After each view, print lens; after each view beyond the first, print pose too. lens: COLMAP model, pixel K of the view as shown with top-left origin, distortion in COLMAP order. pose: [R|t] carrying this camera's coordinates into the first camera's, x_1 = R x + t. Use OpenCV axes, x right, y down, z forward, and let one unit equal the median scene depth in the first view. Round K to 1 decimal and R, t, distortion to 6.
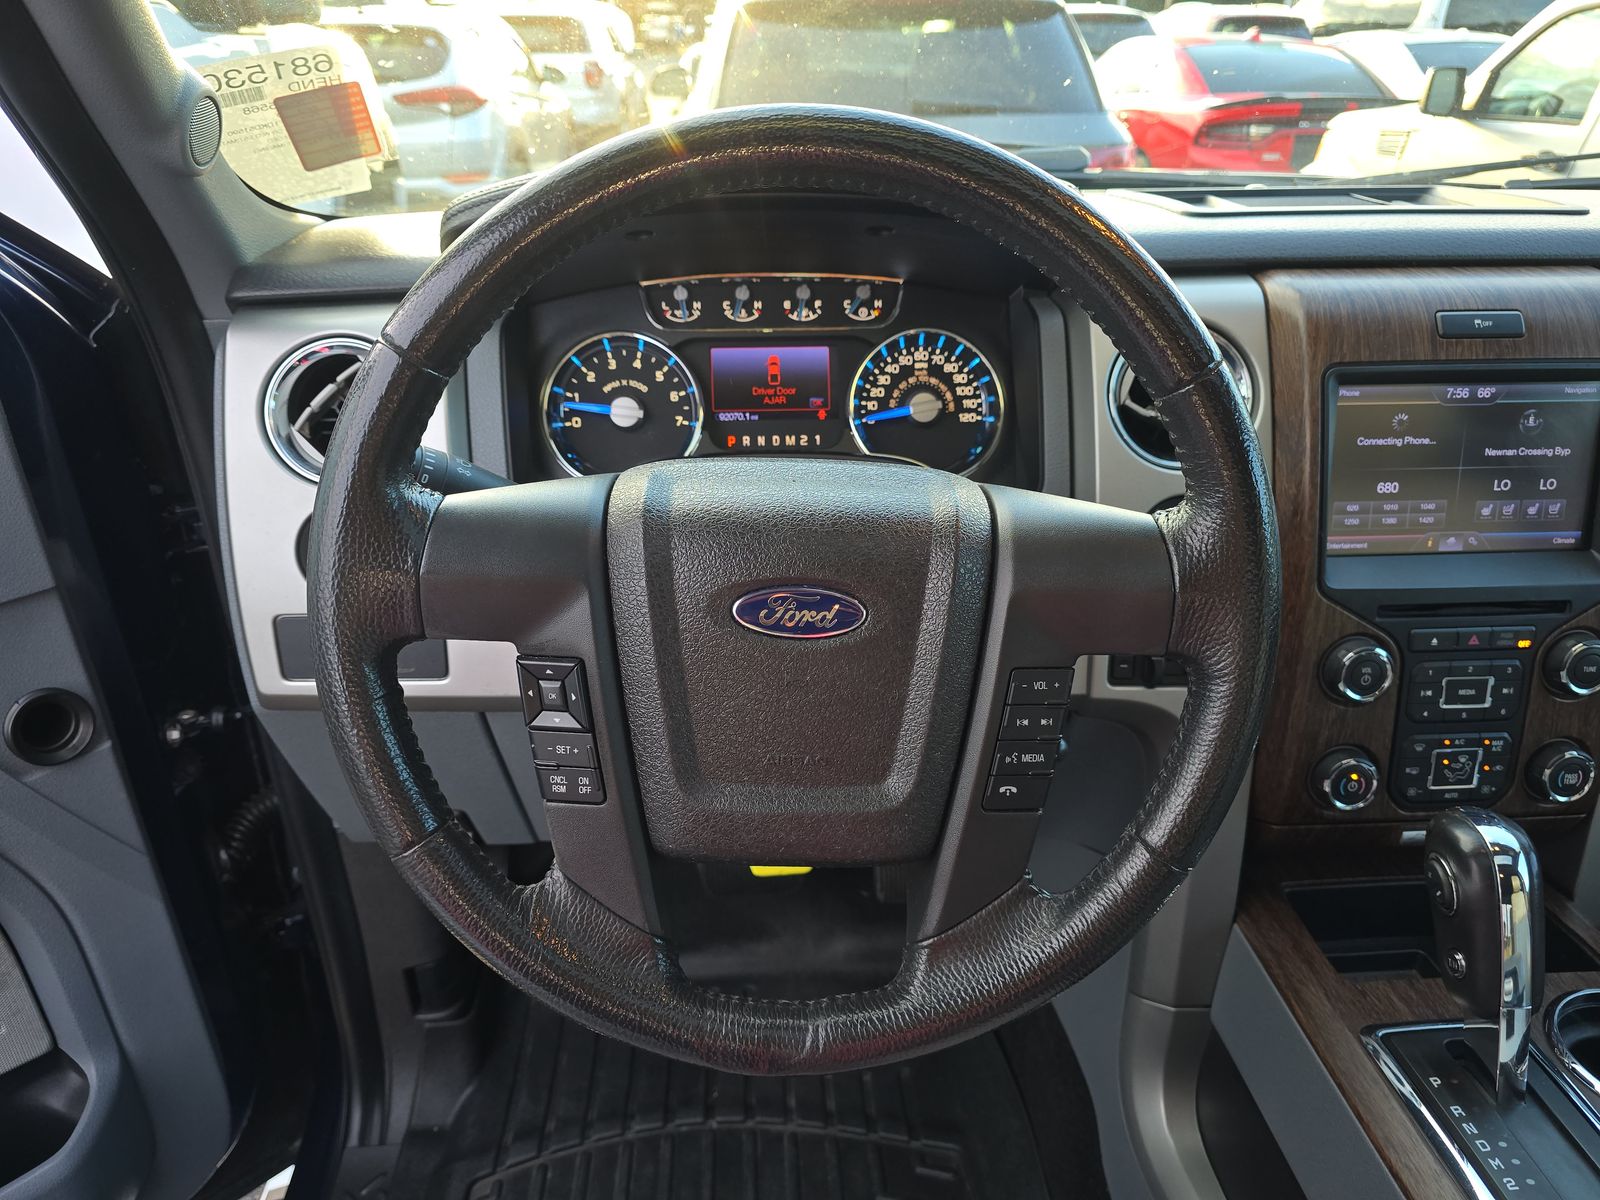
lens RADIAL K [[1076.3, 0, 785.9], [0, 1076.3, 597.5], [0, 0, 1]] dist [0.048551, -0.046622]
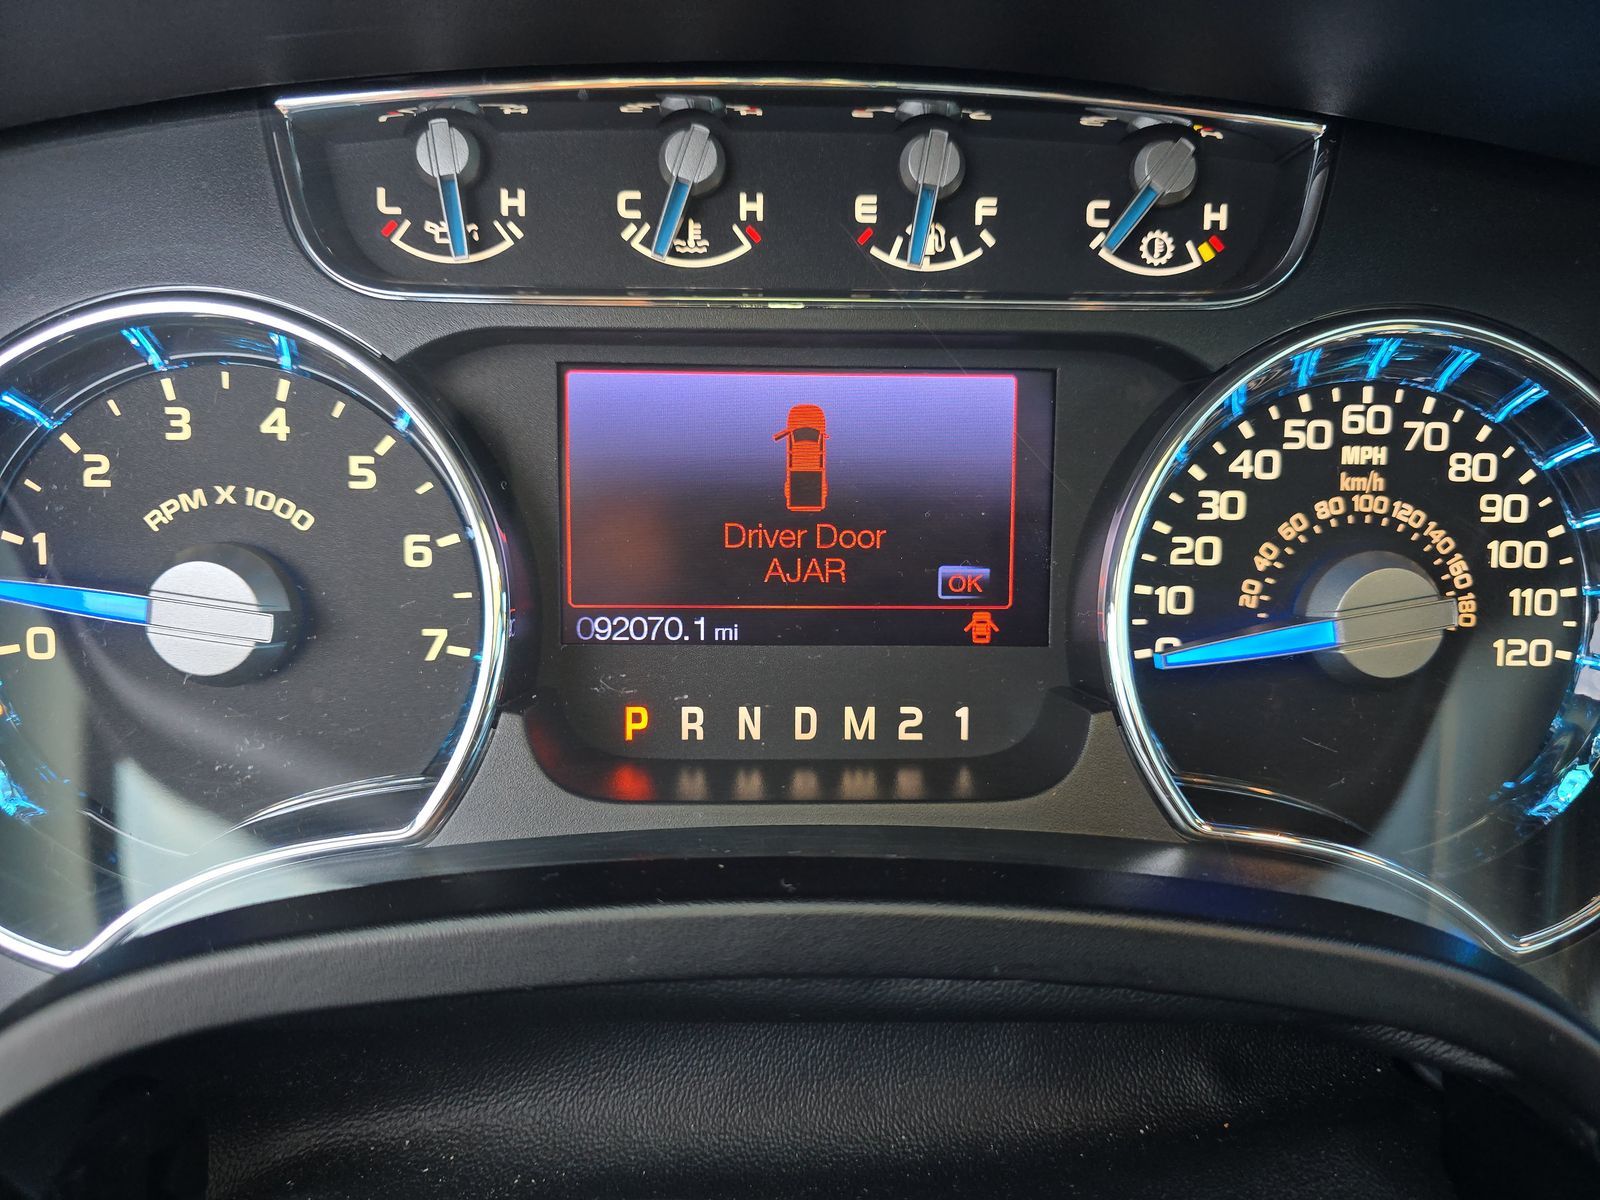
lens RADIAL K [[1076.3, 0, 787.4], [0, 1076.3, 600.0], [0, 0, 1]] dist [0.048551, -0.046622]
pose [[0.999406, 0.030062, -0.016867, -0.010243], [-0.030125, 0.999540, -0.003467, -0.176218], [0.016755, 0.003973, 0.999852, 0.739602]]
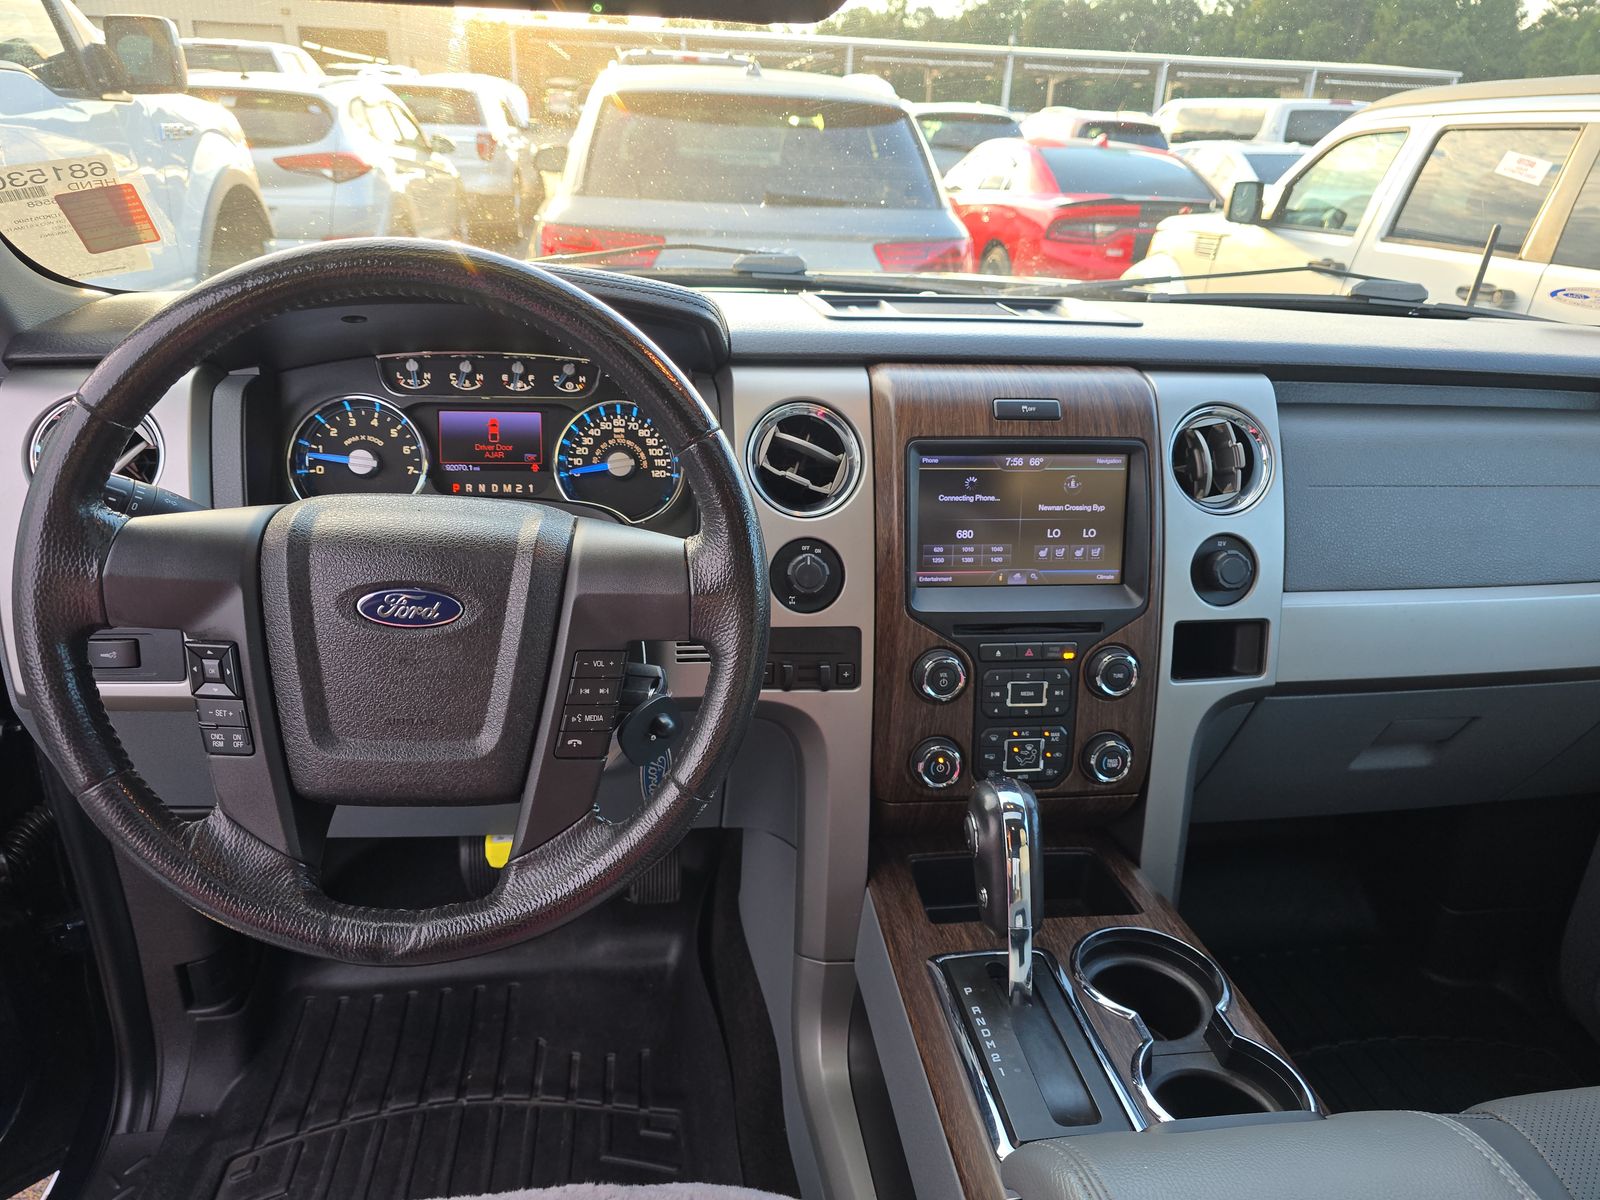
lens RADIAL K [[1076.3, 0, 789.6], [0, 1076.3, 602.8], [0, 0, 1]] dist [0.048551, -0.046622]
pose [[0.995823, 0.008697, 0.090885, 0.209999], [-0.003616, 0.998429, -0.055917, 0.047225], [-0.091228, 0.055355, 0.994290, -0.218091]]
